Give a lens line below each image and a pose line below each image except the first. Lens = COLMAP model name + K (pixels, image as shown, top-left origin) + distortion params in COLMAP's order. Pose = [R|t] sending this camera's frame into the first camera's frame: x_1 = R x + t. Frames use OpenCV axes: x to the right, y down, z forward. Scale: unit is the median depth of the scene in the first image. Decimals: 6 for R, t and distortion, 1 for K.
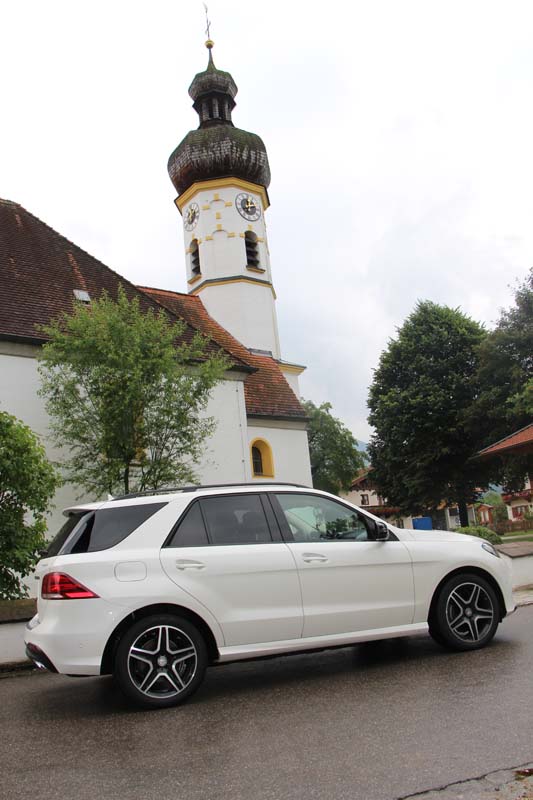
lens RADIAL K [[653.5, 0, 271.1], [0, 653.5, 400.9], [0, 0, 1]] dist [-0.169391, 0.126354]
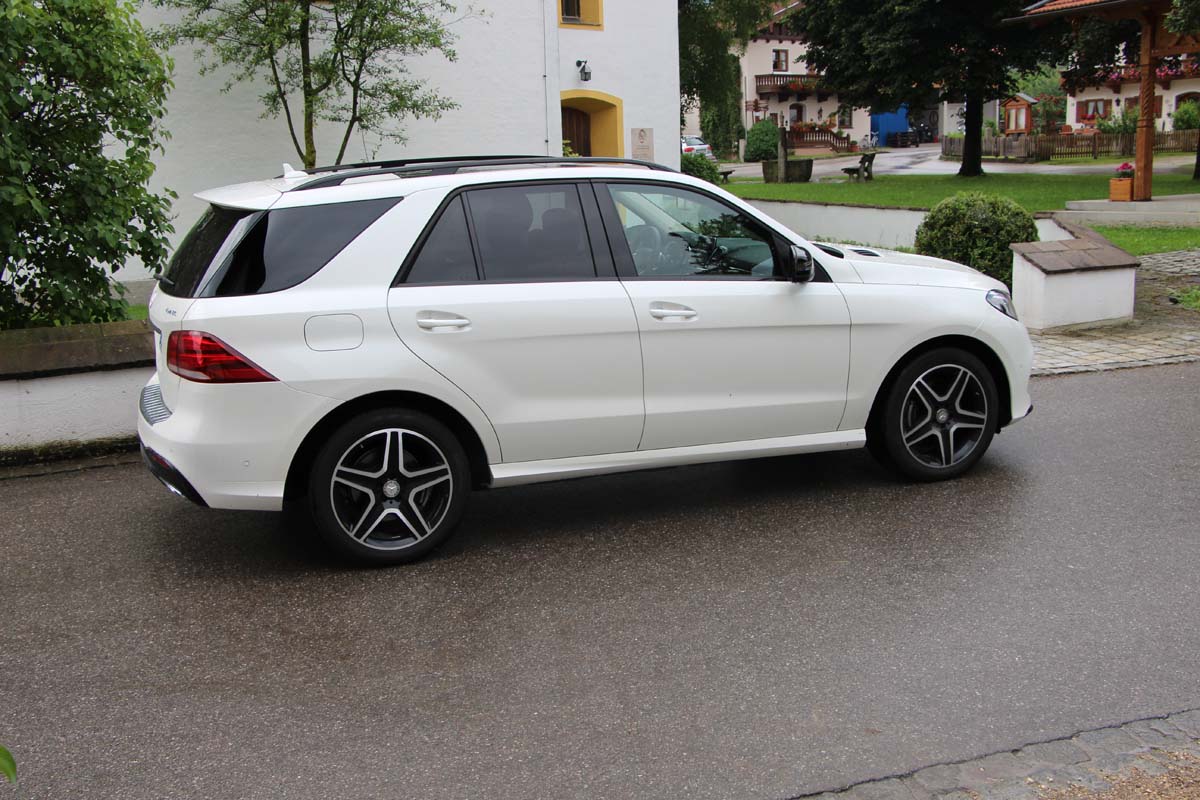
lens RADIAL K [[1279.7, 0, 603.6], [0, 1279.7, 412.8], [0, 0, 1]] dist [-0.016035, 0.000000]
pose [[0.998058, 0.056625, 0.025948, -0.013285], [-0.062284, 0.903396, 0.424260, -0.132665], [0.000583, -0.425052, 0.905169, -0.010269]]
